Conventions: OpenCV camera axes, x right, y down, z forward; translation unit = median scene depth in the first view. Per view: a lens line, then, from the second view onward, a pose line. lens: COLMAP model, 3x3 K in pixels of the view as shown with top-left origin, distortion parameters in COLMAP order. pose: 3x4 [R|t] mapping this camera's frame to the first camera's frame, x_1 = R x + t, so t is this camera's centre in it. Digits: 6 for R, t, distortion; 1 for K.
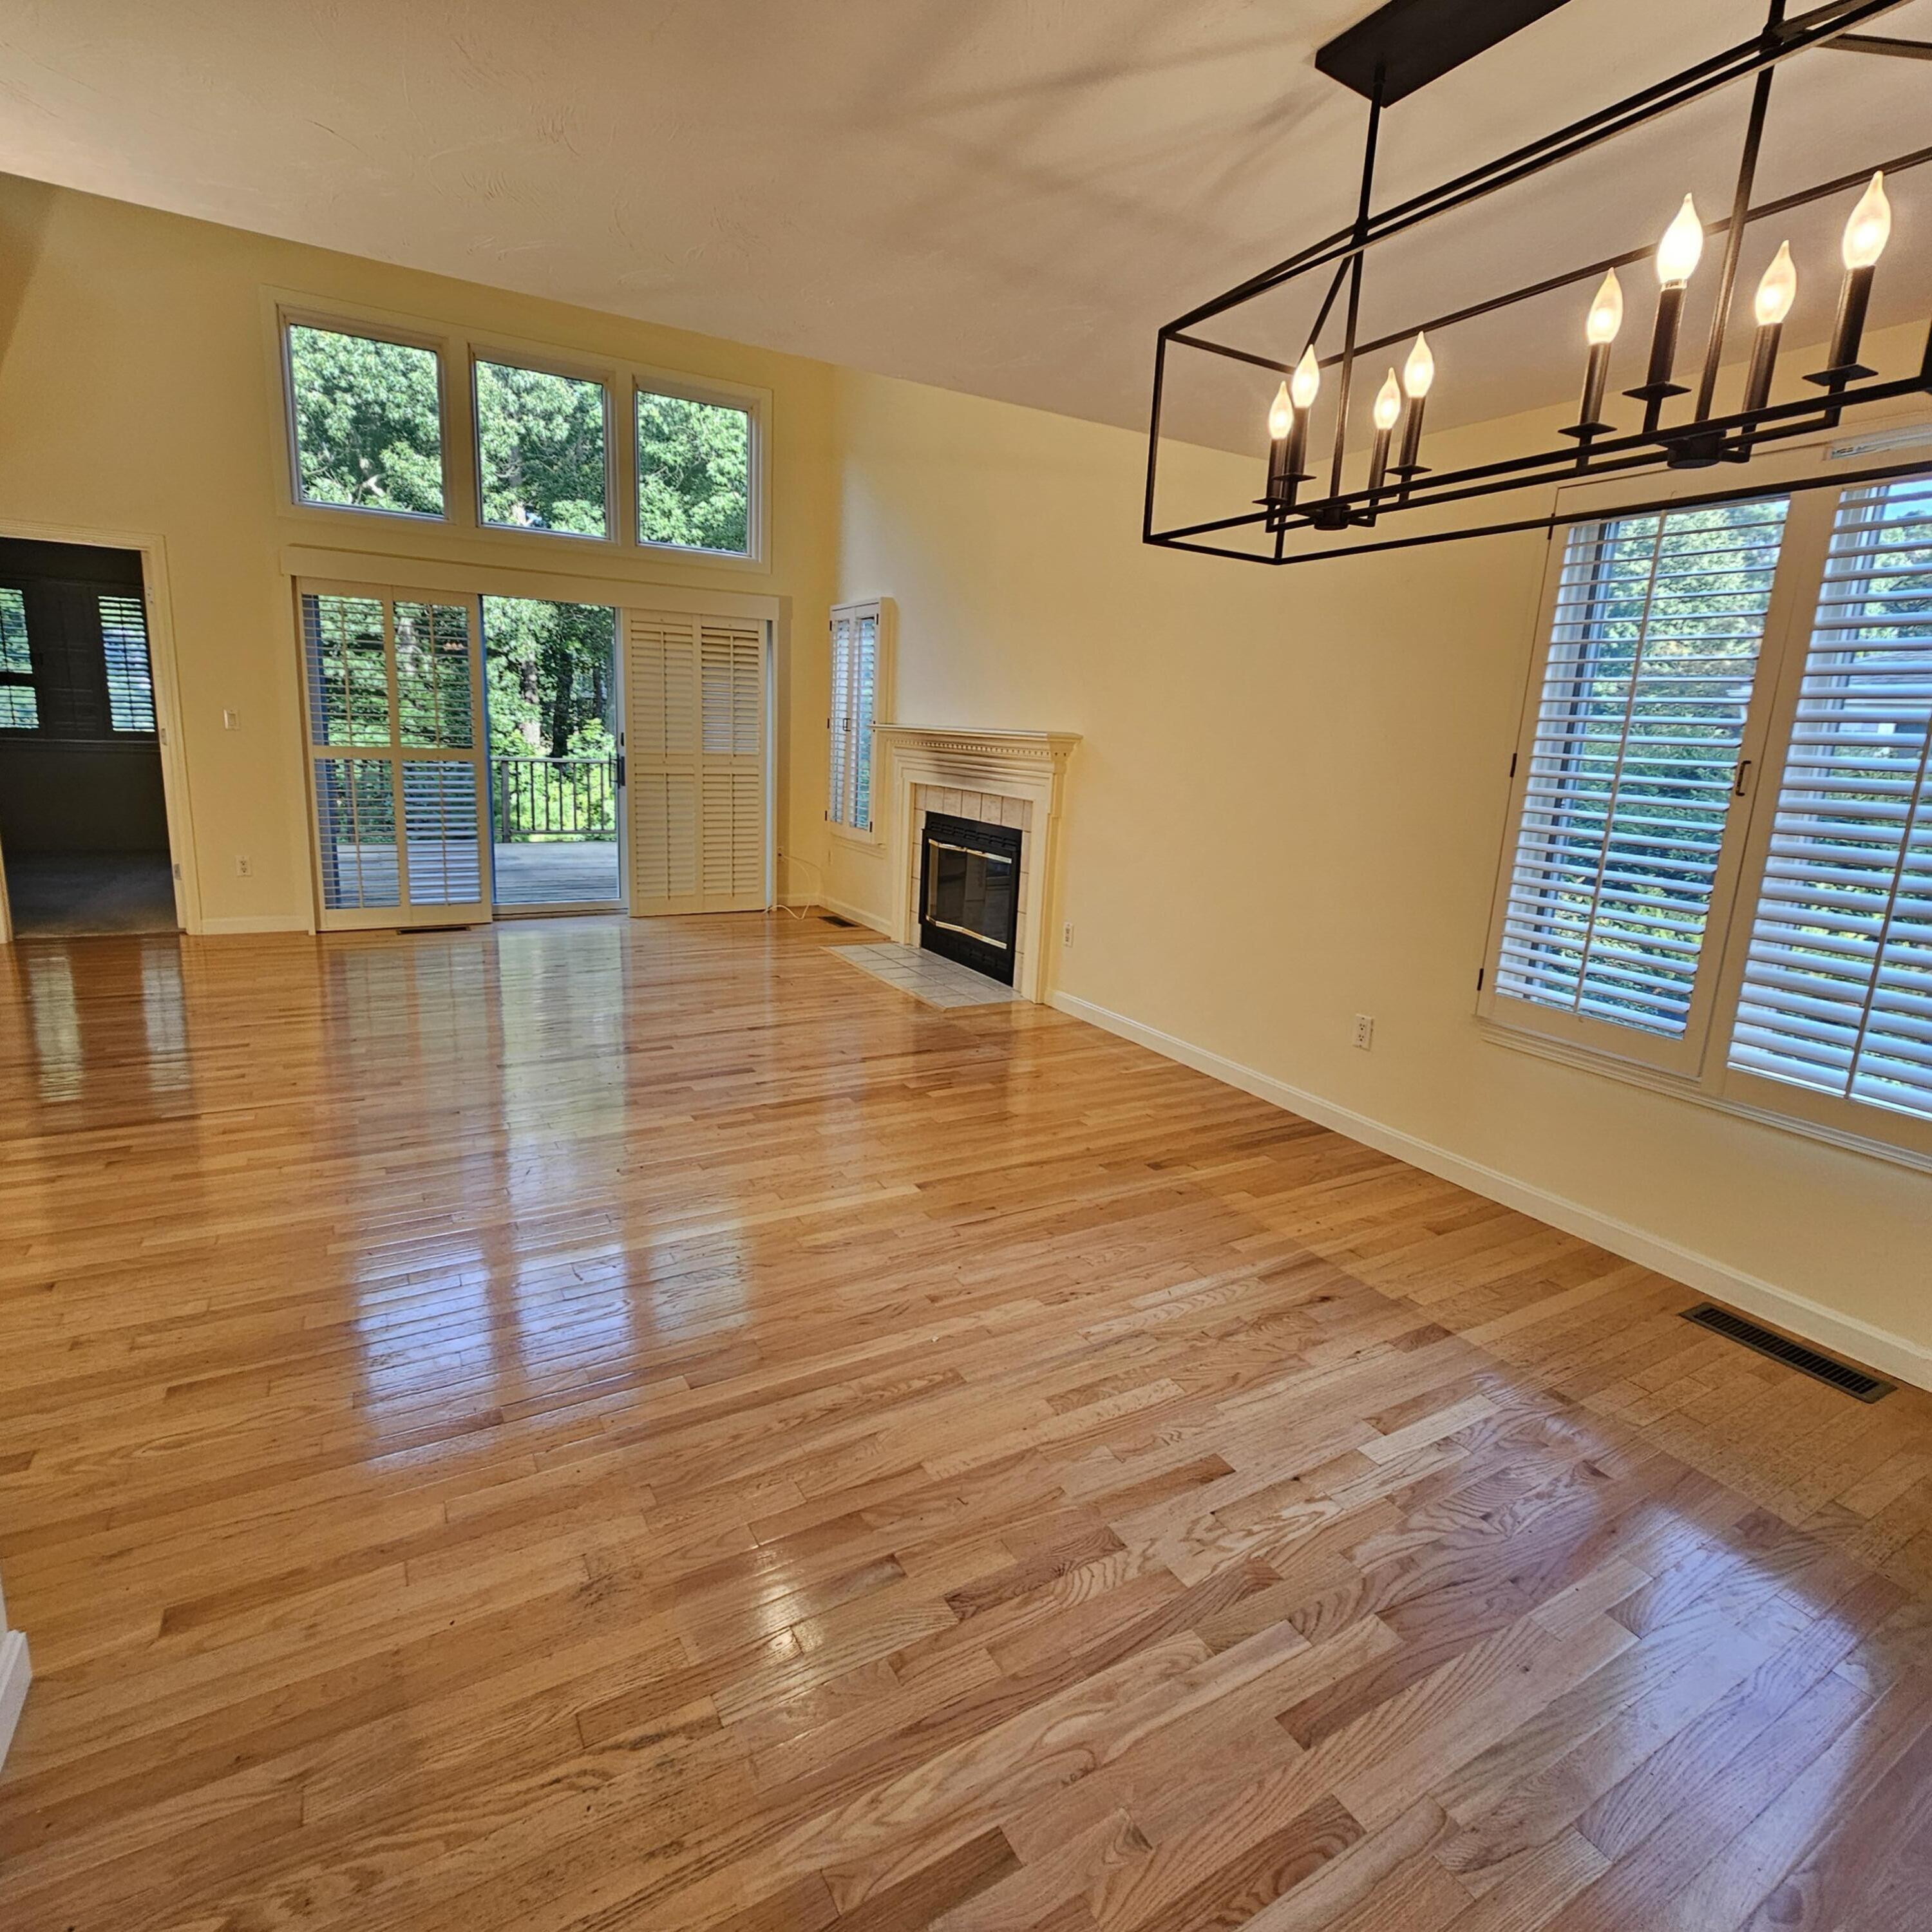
lens RADIAL K [[1055.1, 0, 972.5], [0, 1055.1, 945.4], [0, 0, 1]] dist [-0.000400, -0.000344]
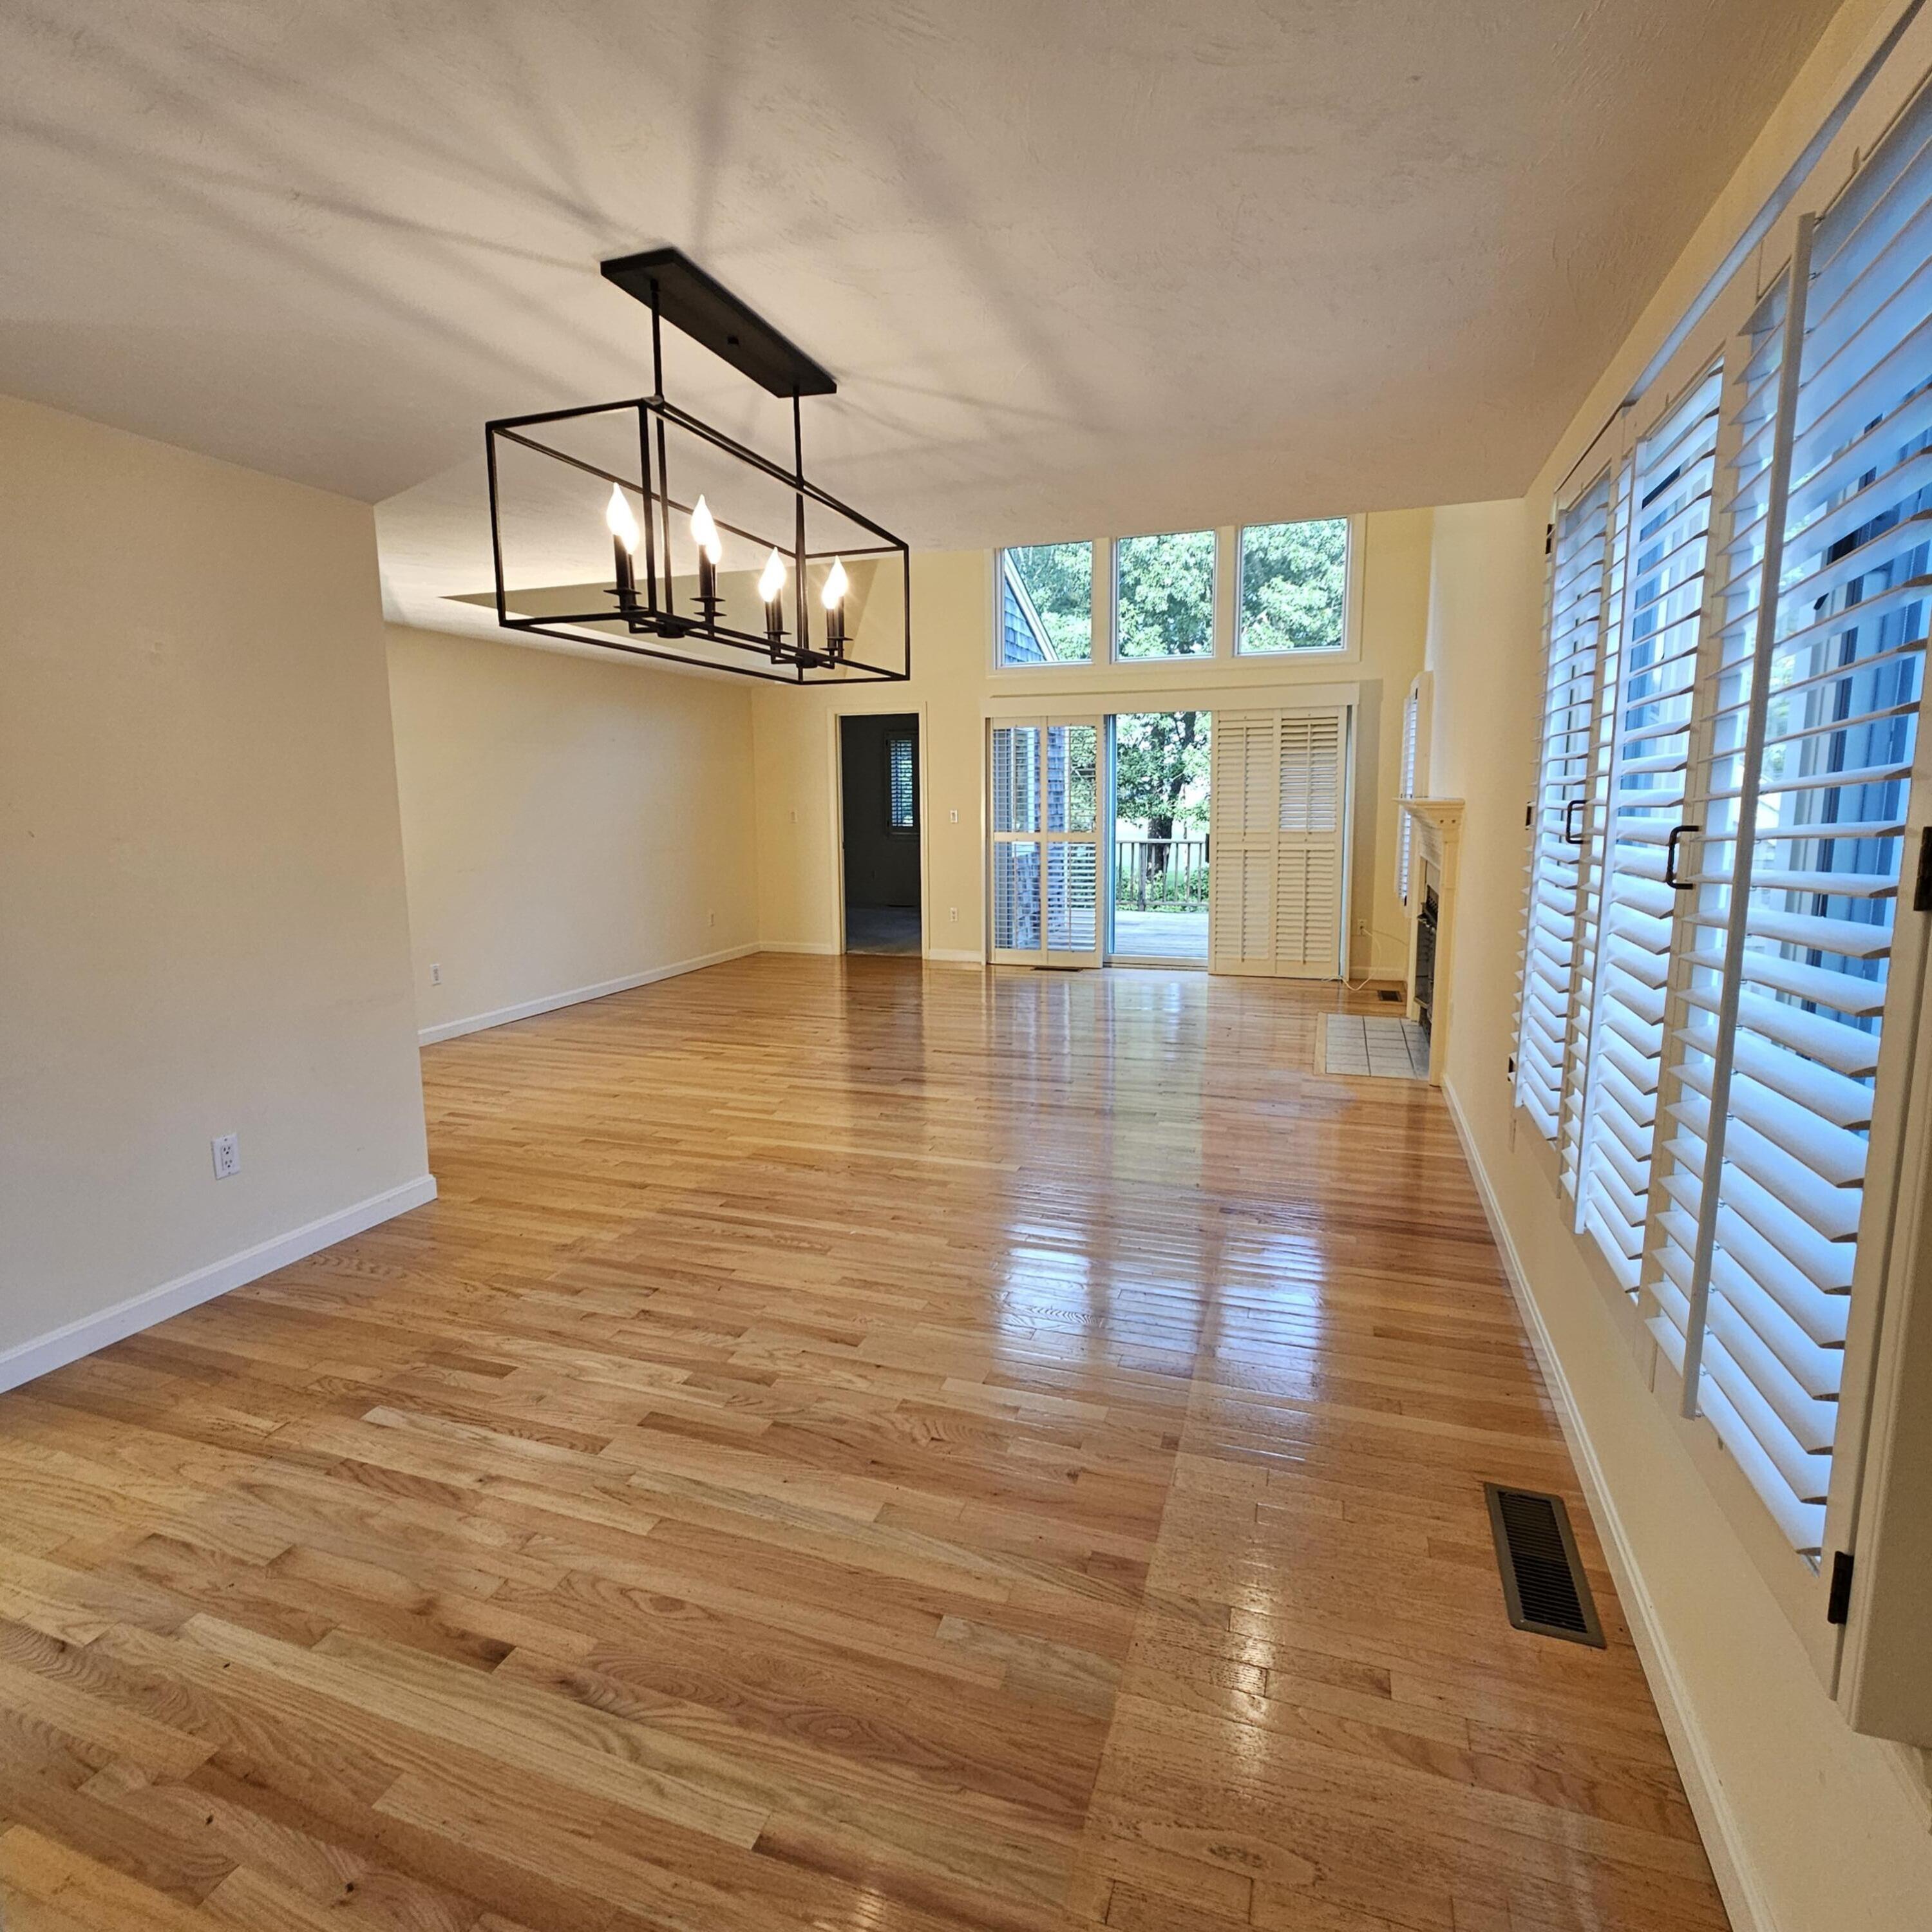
lens RADIAL K [[1055.1, 0, 968.1], [0, 1055.1, 944.6], [0, 0, 1]] dist [-0.000400, -0.000344]
pose [[0.648644, 0.054182, -0.759161, 0.632112], [-0.115771, 0.992880, -0.028055, 0.006338], [0.752236, 0.106087, 0.650298, 0.086738]]
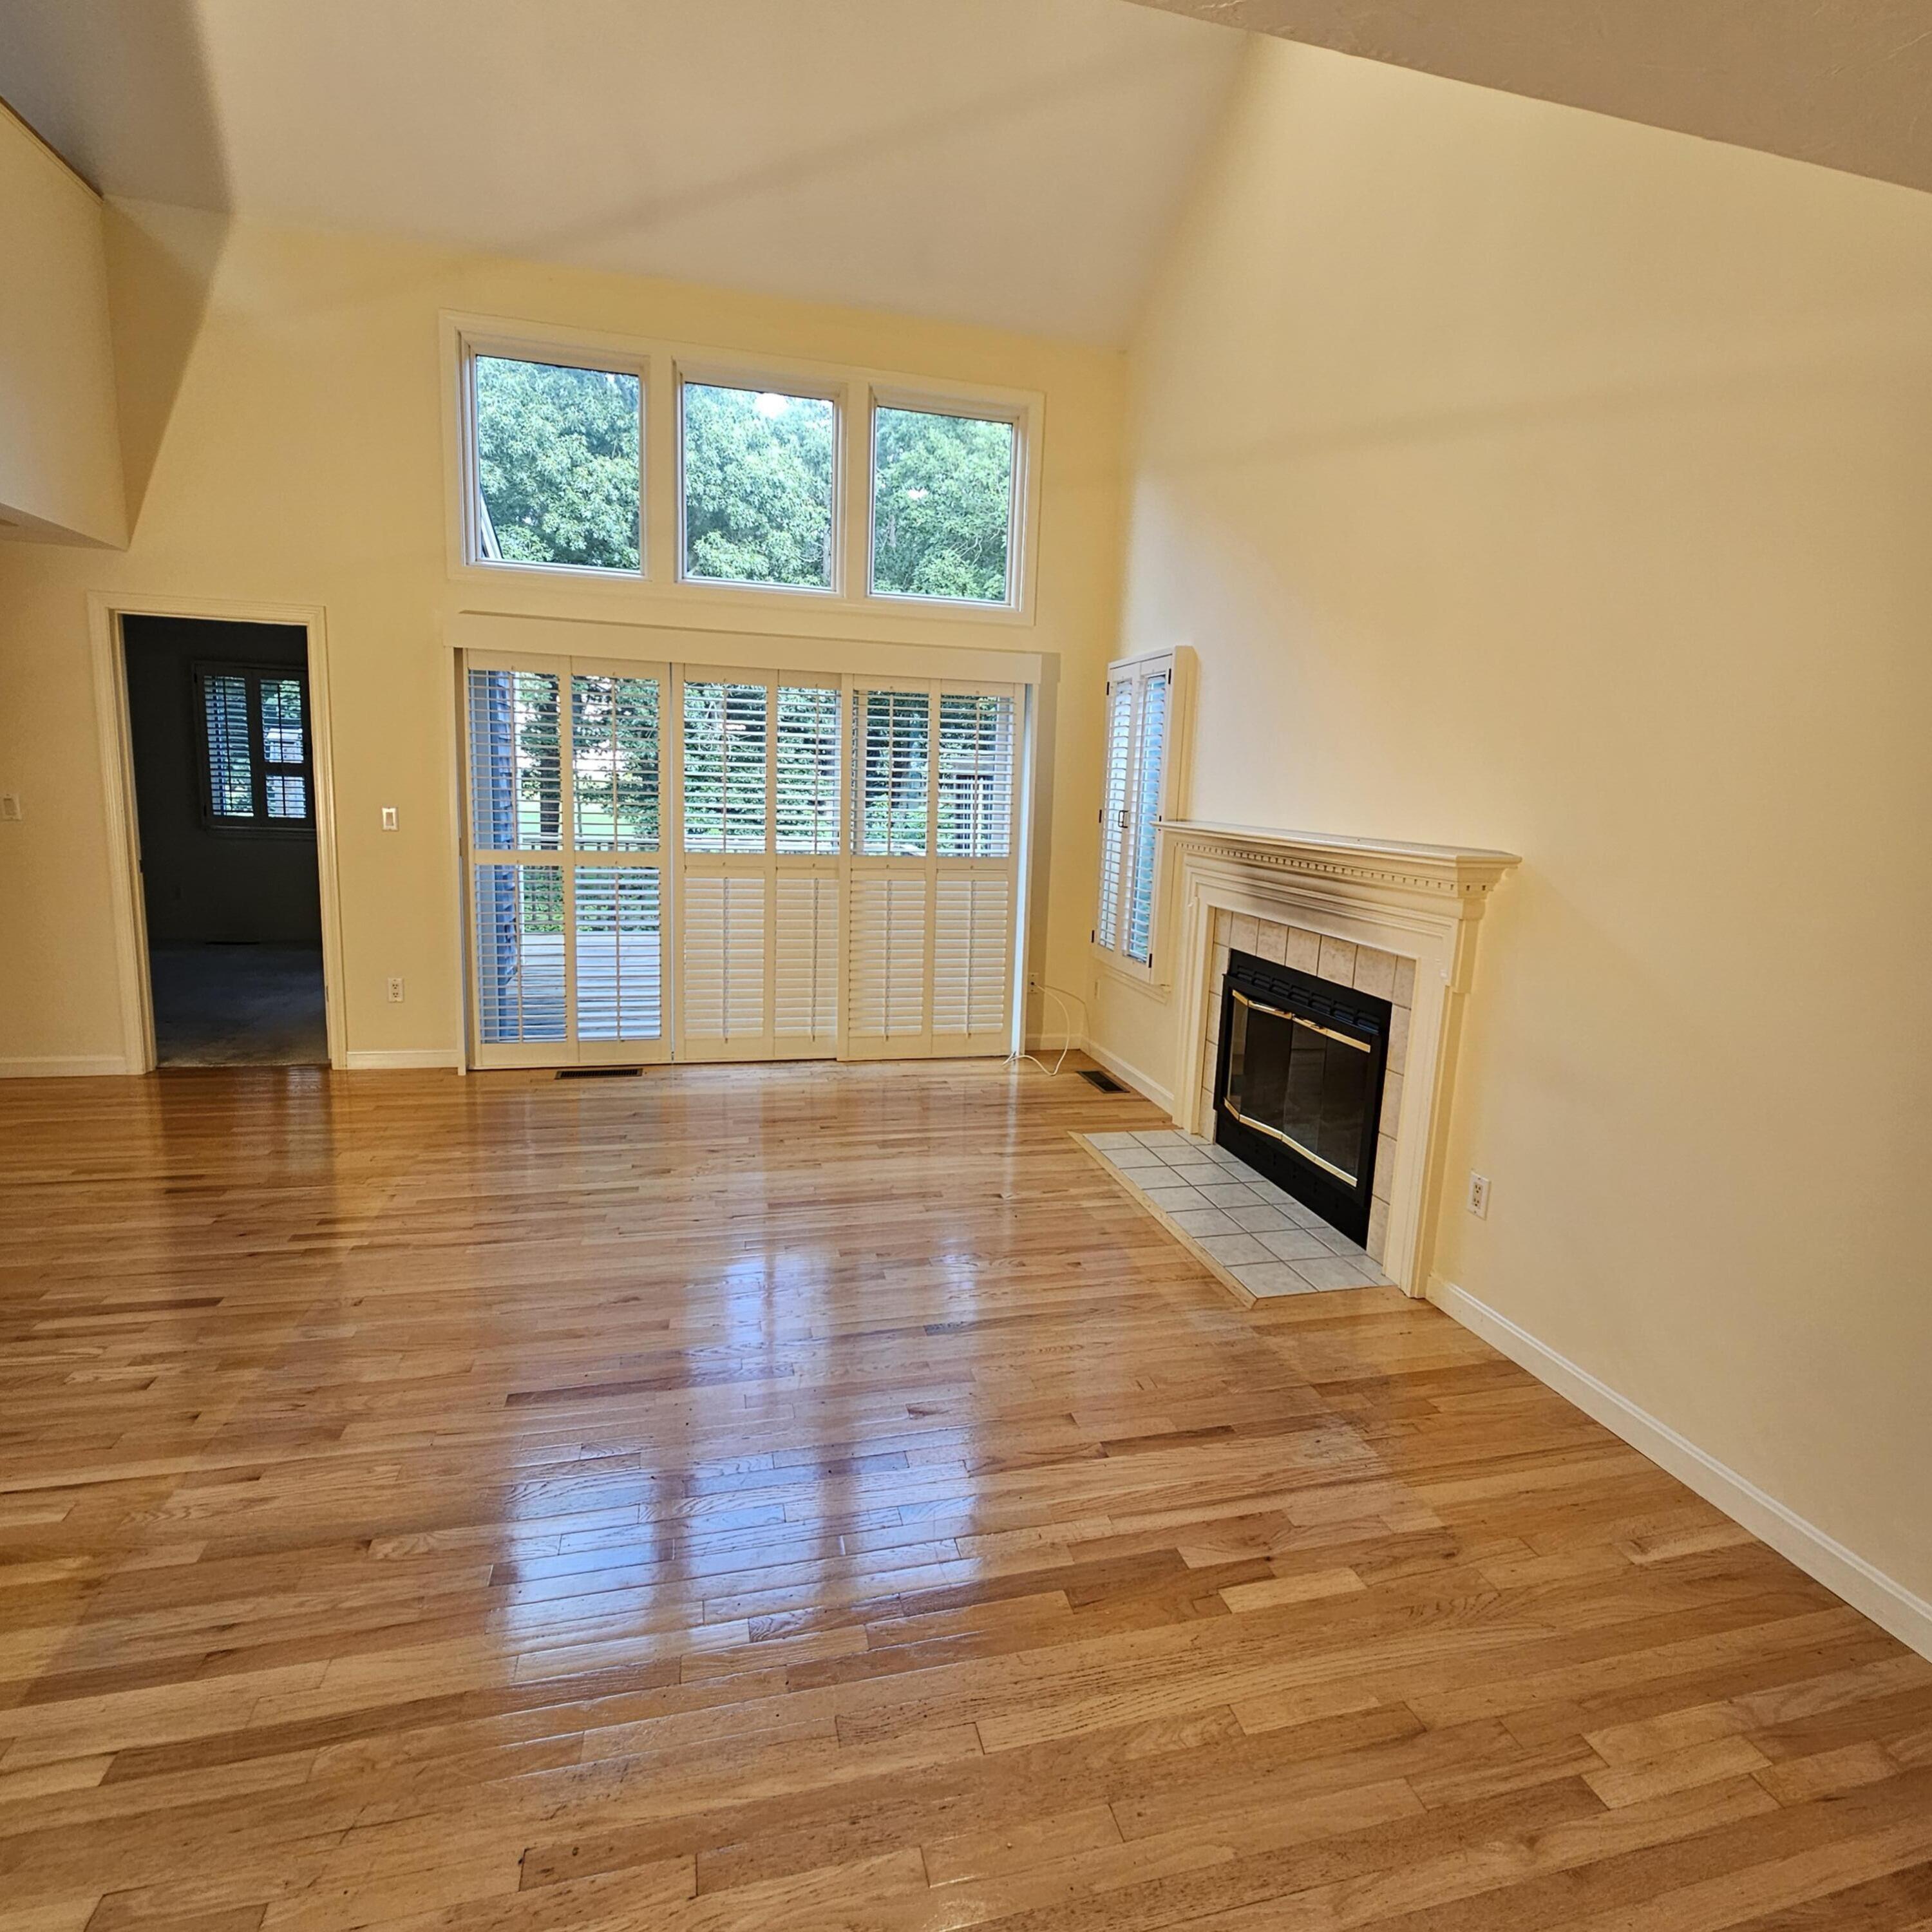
lens RADIAL K [[1055.1, 0, 971.5], [0, 1055.1, 944.5], [0, 0, 1]] dist [-0.000400, -0.000344]
pose [[0.961987, 0.032790, -0.271119, -0.029908], [-0.050209, 0.997078, -0.057565, -0.122711], [0.268439, 0.068989, 0.960823, 0.443893]]
